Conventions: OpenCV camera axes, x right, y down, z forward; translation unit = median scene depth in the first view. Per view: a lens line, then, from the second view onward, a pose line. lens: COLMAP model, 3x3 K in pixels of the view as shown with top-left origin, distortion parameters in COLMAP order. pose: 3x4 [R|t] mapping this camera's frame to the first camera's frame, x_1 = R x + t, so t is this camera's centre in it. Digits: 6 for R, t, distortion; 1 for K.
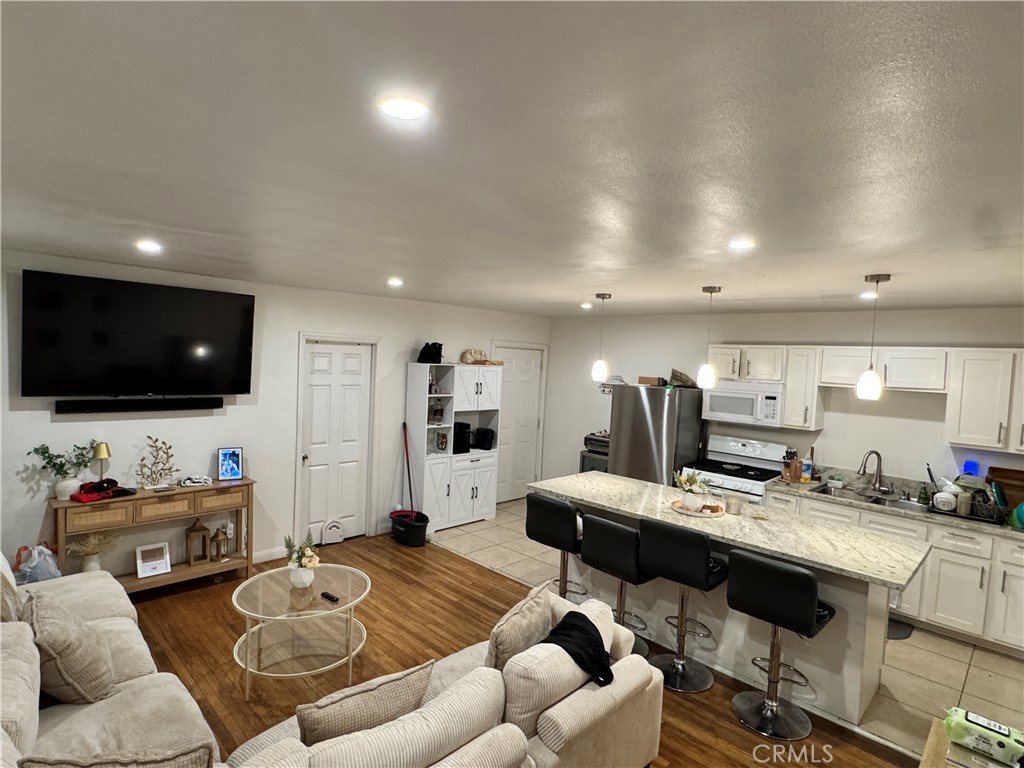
lens RADIAL K [[546.8, 0, 512.0], [0, 546.8, 384.0], [0, 0, 1]] dist [-0.000560, -0.000134]
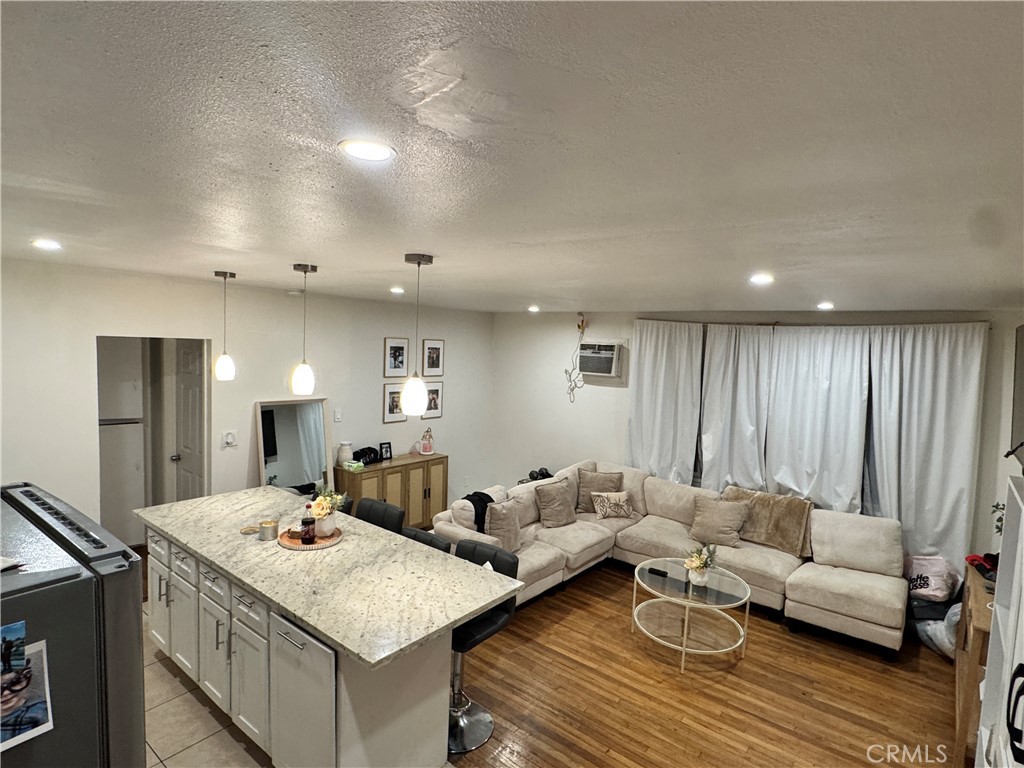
lens RADIAL K [[546.8, 0, 512.0], [0, 546.8, 384.0], [0, 0, 1]] dist [-0.000560, -0.000134]
pose [[-0.990295, -0.074896, -0.117077, 0.123116], [-0.088774, 0.989013, 0.118209, -0.107949], [0.106938, 0.127455, -0.986063, 1.512718]]
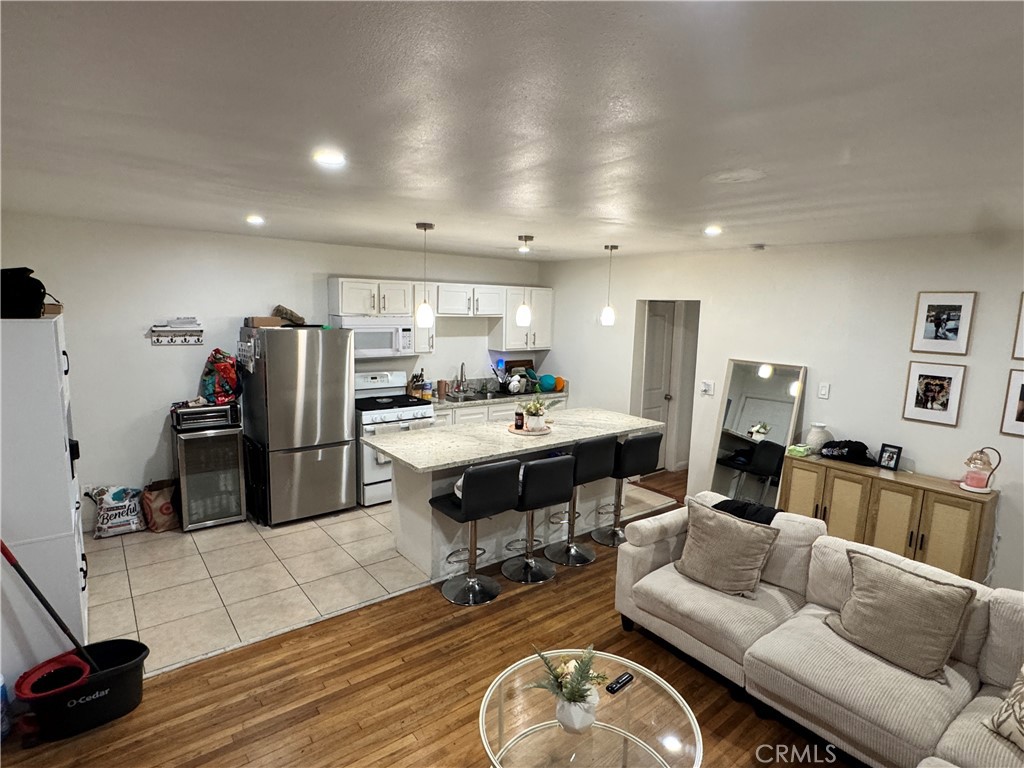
lens RADIAL K [[546.8, 0, 512.0], [0, 546.8, 384.0], [0, 0, 1]] dist [-0.000560, -0.000134]
pose [[0.126112, -0.181800, 0.975215, -0.662867], [0.026616, 0.983330, 0.179871, -0.067305], [-0.991659, 0.003272, 0.128848, 0.735515]]
